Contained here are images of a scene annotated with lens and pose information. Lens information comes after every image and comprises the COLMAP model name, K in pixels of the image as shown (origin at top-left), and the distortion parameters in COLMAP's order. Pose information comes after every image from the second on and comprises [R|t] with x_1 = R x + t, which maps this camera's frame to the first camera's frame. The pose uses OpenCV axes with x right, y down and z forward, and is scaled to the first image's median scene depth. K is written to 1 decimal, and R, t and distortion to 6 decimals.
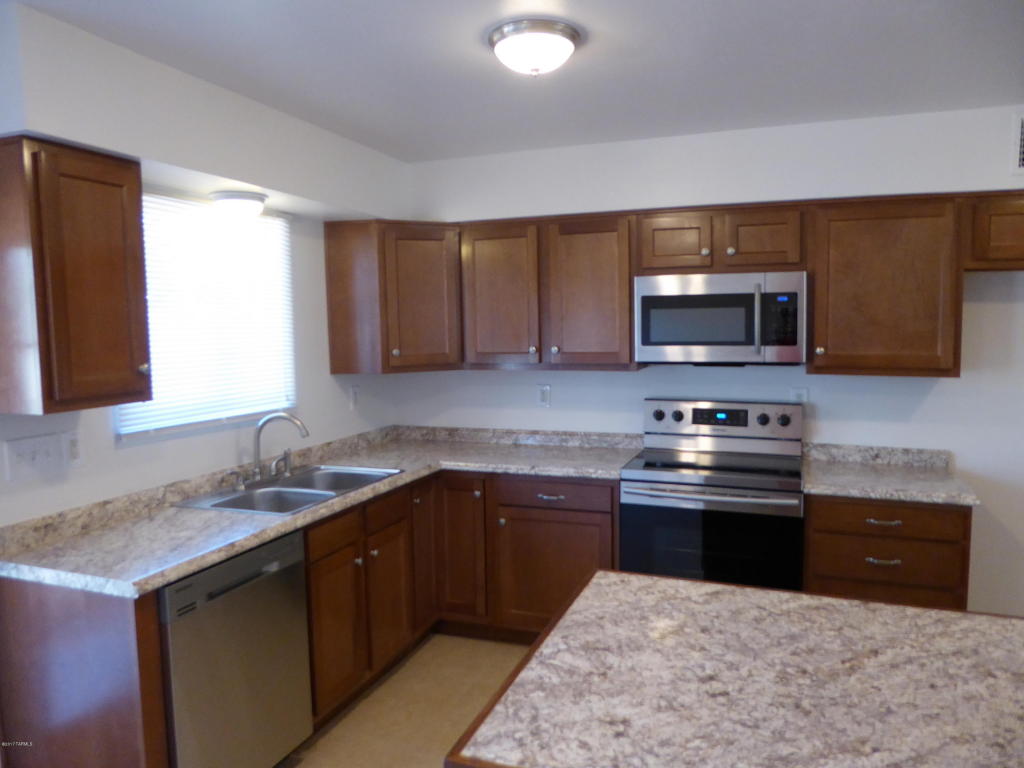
lens RADIAL K [[732.8, 0, 515.5], [0, 732.8, 383.1], [0, 0, 1]] dist [-0.046015, 0.046933]
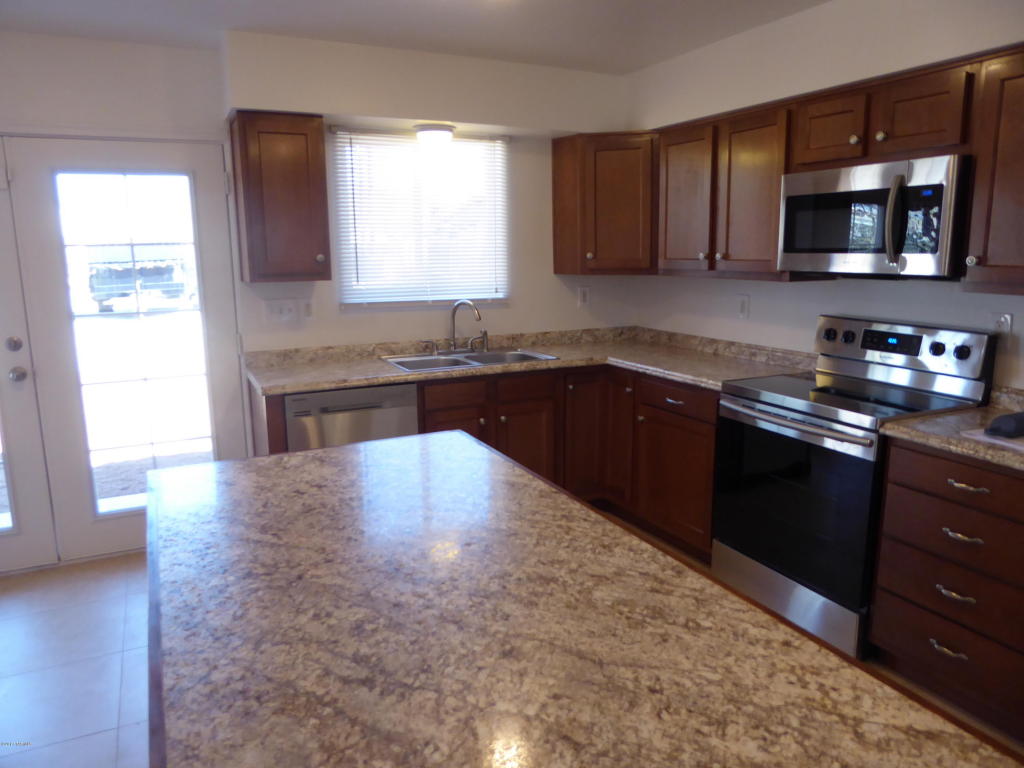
lens RADIAL K [[723.8, 0, 512.0], [0, 723.8, 384.0], [0, 0, 1]] dist [-0.049813, 0.028225]
pose [[0.735130, 0.135940, -0.664157, 0.553644], [-0.059498, 0.988846, 0.136542, 0.008749], [0.675310, -0.060860, 0.735019, 0.113768]]
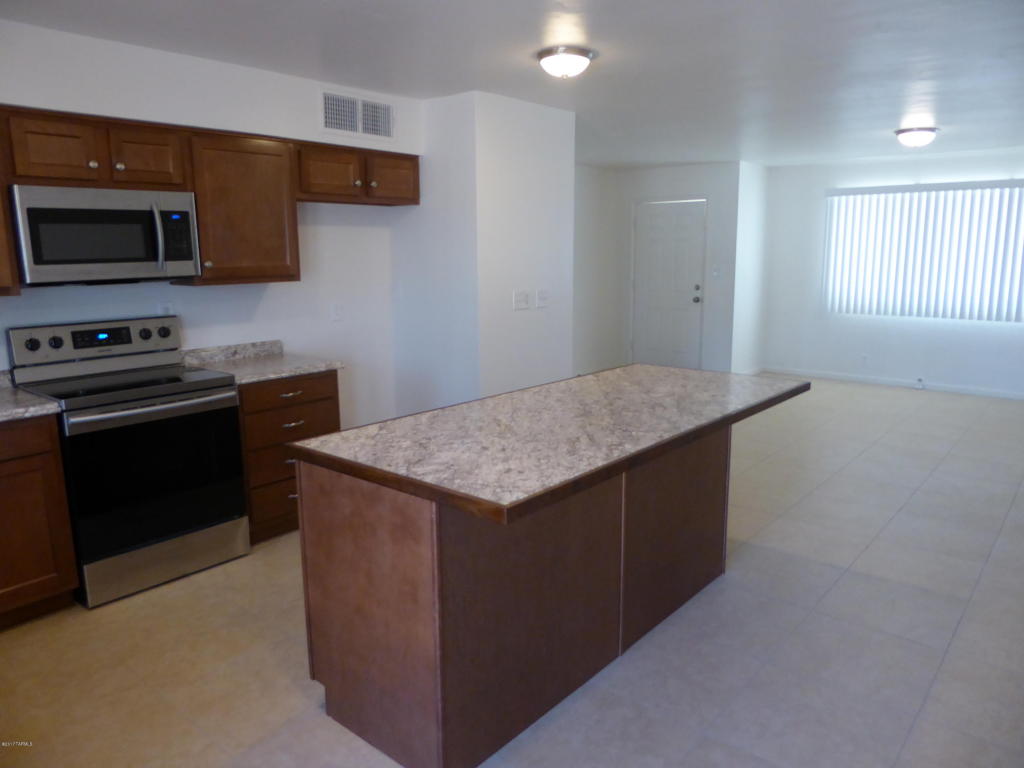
lens RADIAL K [[732.8, 0, 515.5], [0, 732.8, 383.1], [0, 0, 1]] dist [-0.046015, 0.046933]
pose [[0.344996, -0.171002, 0.922895, -0.480920], [0.087109, 0.984853, 0.149919, 0.009591], [-0.934553, 0.028671, 0.354666, 0.141421]]
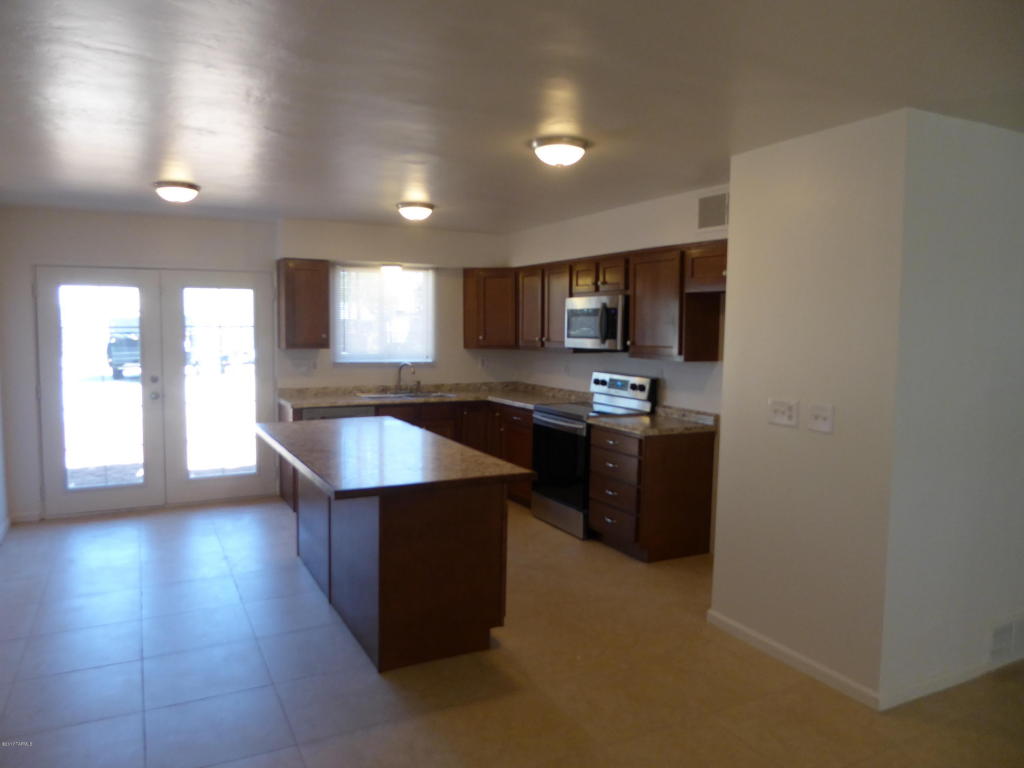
lens RADIAL K [[732.8, 0, 515.5], [0, 732.8, 383.1], [0, 0, 1]] dist [-0.046015, 0.046933]
pose [[0.751339, 0.075522, -0.655581, 1.269170], [-0.077553, 0.996651, 0.025932, 0.020677], [0.655343, 0.031358, 0.754680, -0.404387]]
